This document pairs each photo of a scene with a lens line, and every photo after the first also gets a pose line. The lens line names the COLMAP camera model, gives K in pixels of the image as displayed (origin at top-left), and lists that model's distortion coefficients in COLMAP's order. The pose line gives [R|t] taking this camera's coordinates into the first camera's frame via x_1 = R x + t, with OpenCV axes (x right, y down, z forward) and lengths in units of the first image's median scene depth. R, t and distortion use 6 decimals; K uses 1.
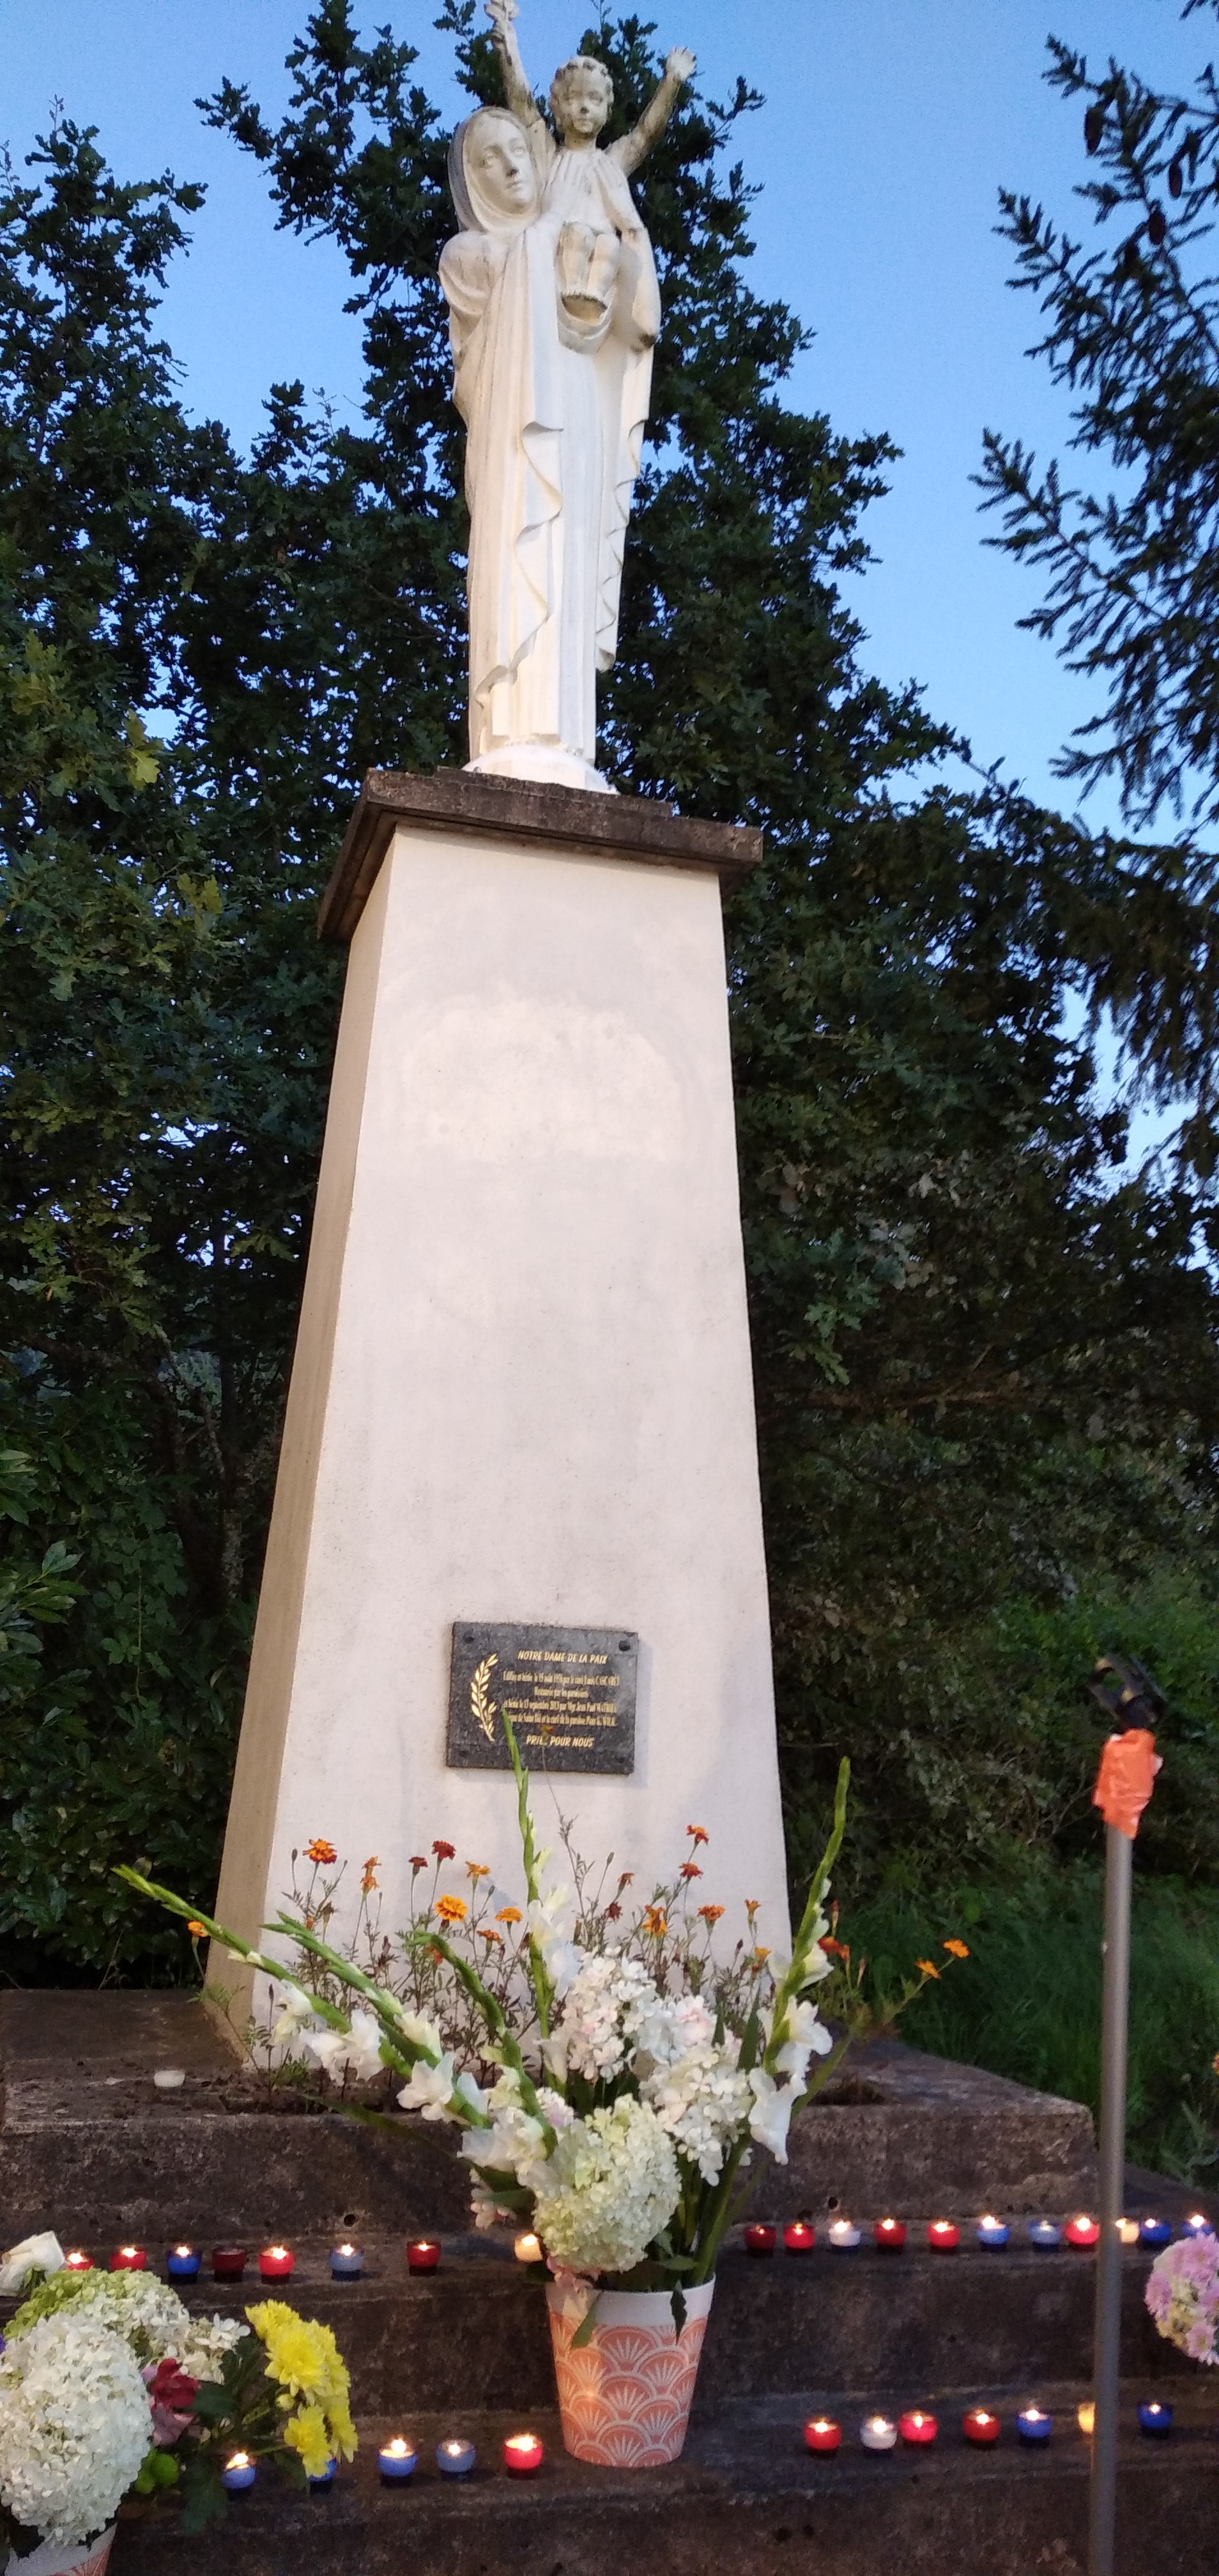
lens RADIAL K [[2139.0, 0, 609.3], [0, 2139.0, 1260.3], [0, 0, 1]] dist [0.061783, -0.086441]
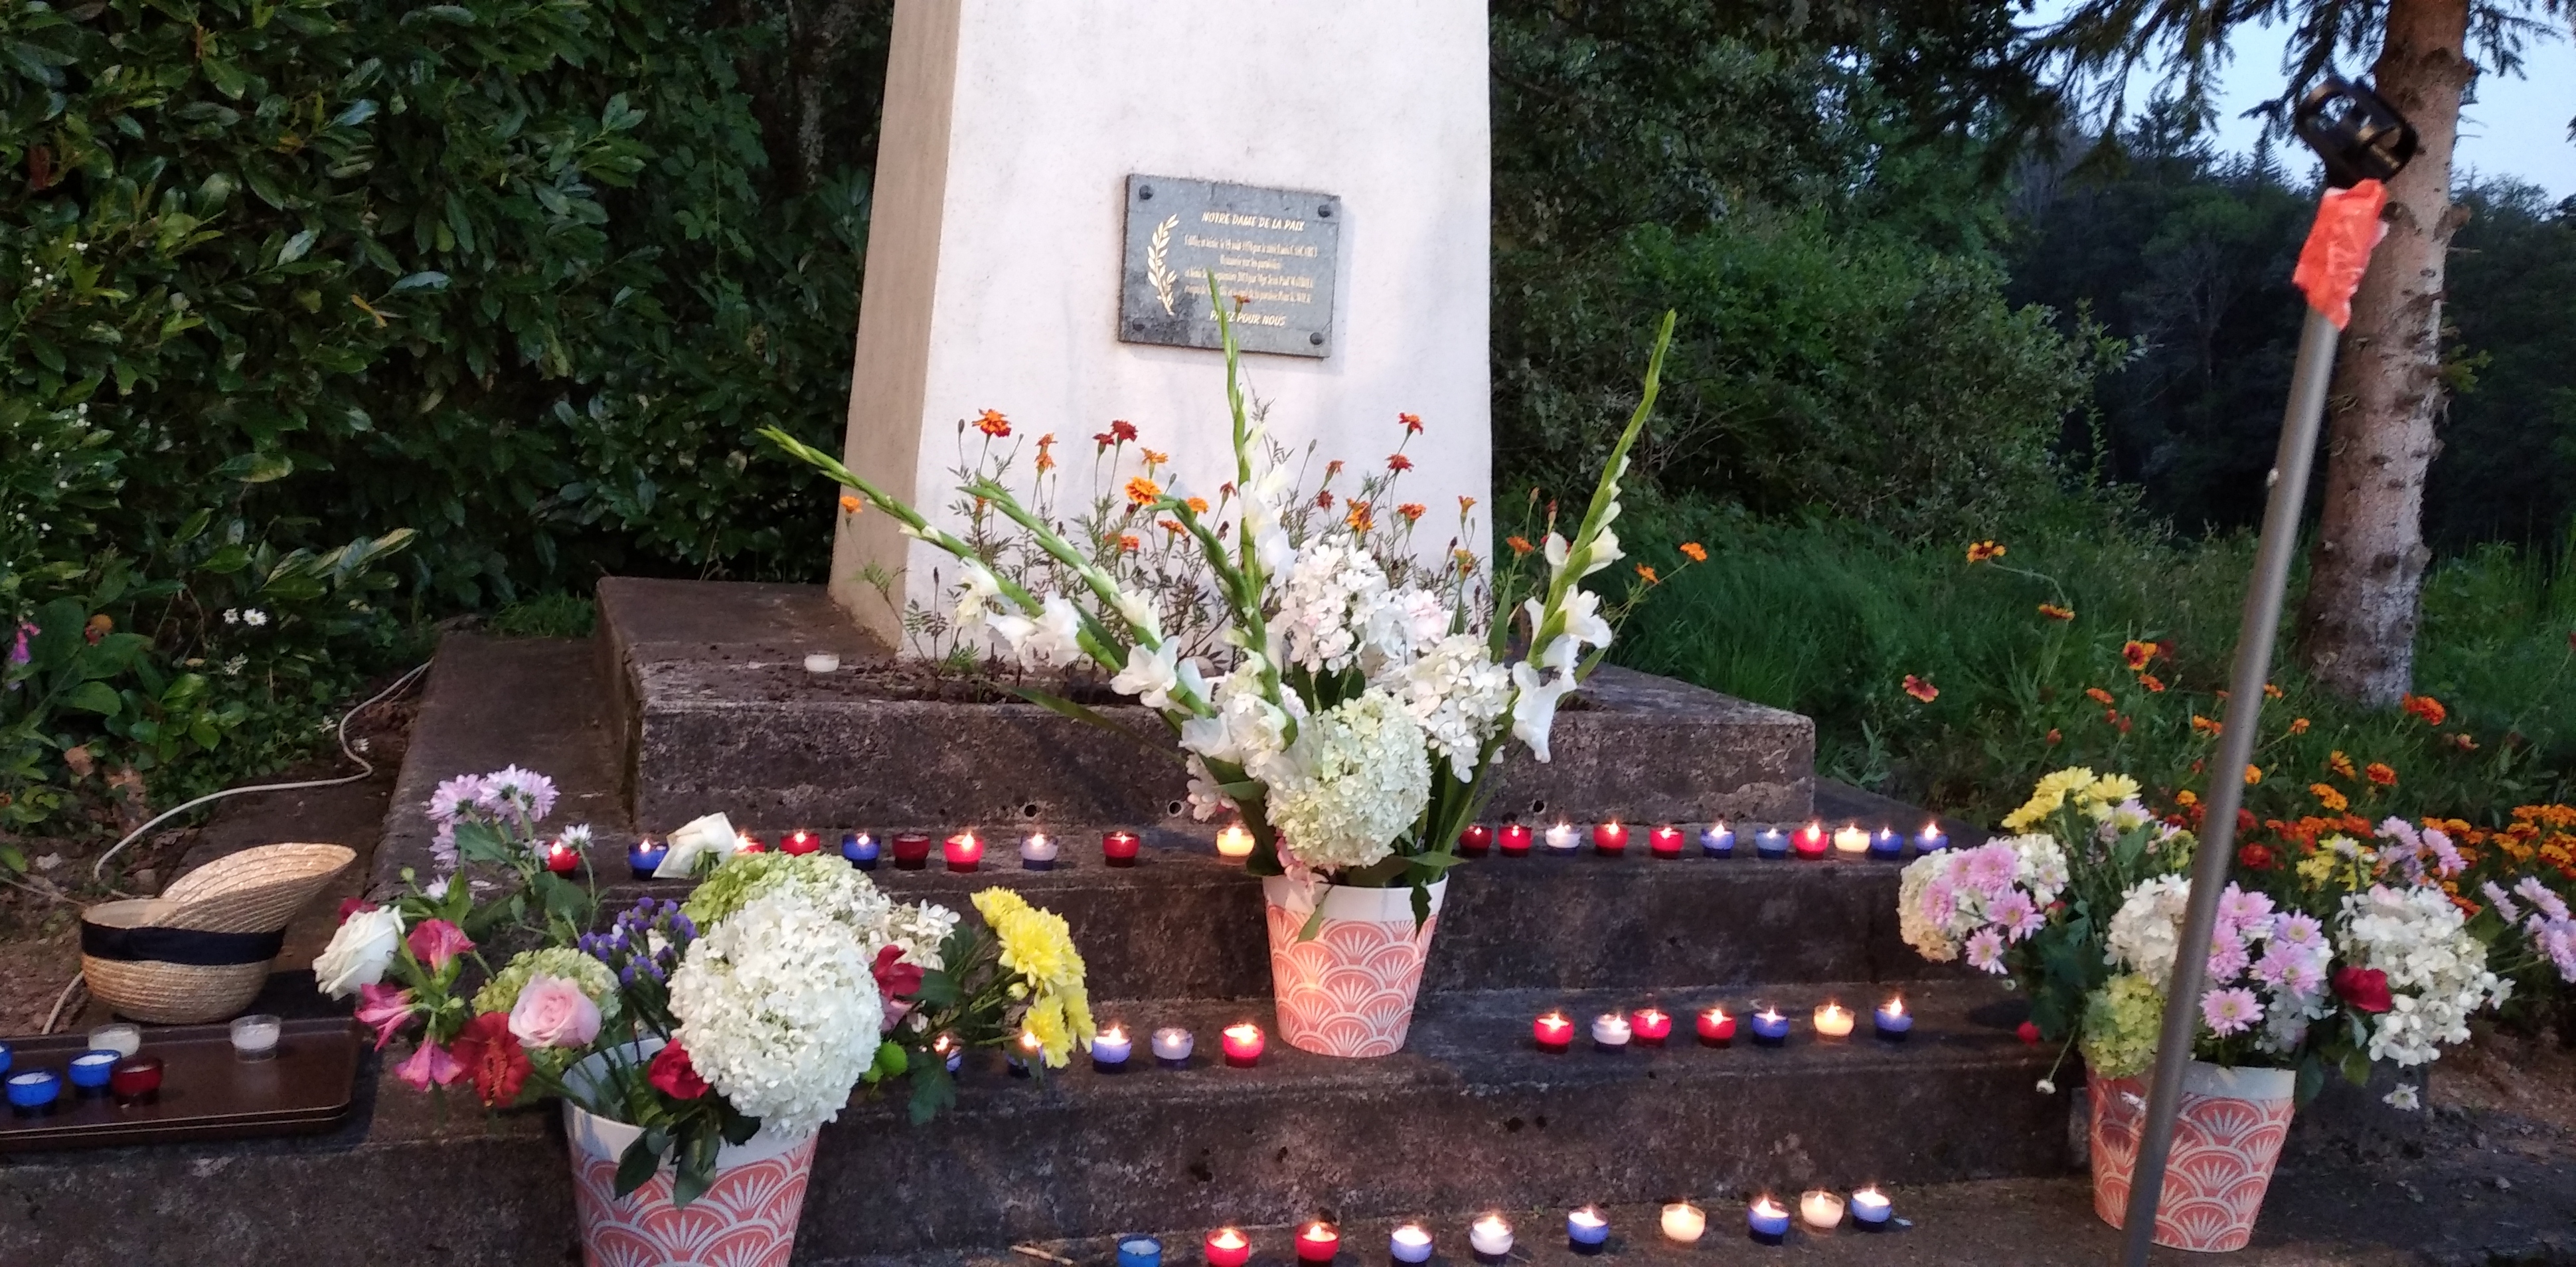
lens RADIAL K [[2328.3, 0, 1288.4], [0, 2328.3, 625.8], [0, 0, 1]] dist [0.088304, -0.018214]
pose [[0.999043, 0.024552, 0.036205, -0.049513], [-0.035032, 0.944704, 0.326047, 0.044085], [-0.026198, -0.327003, 0.944660, 0.088732]]
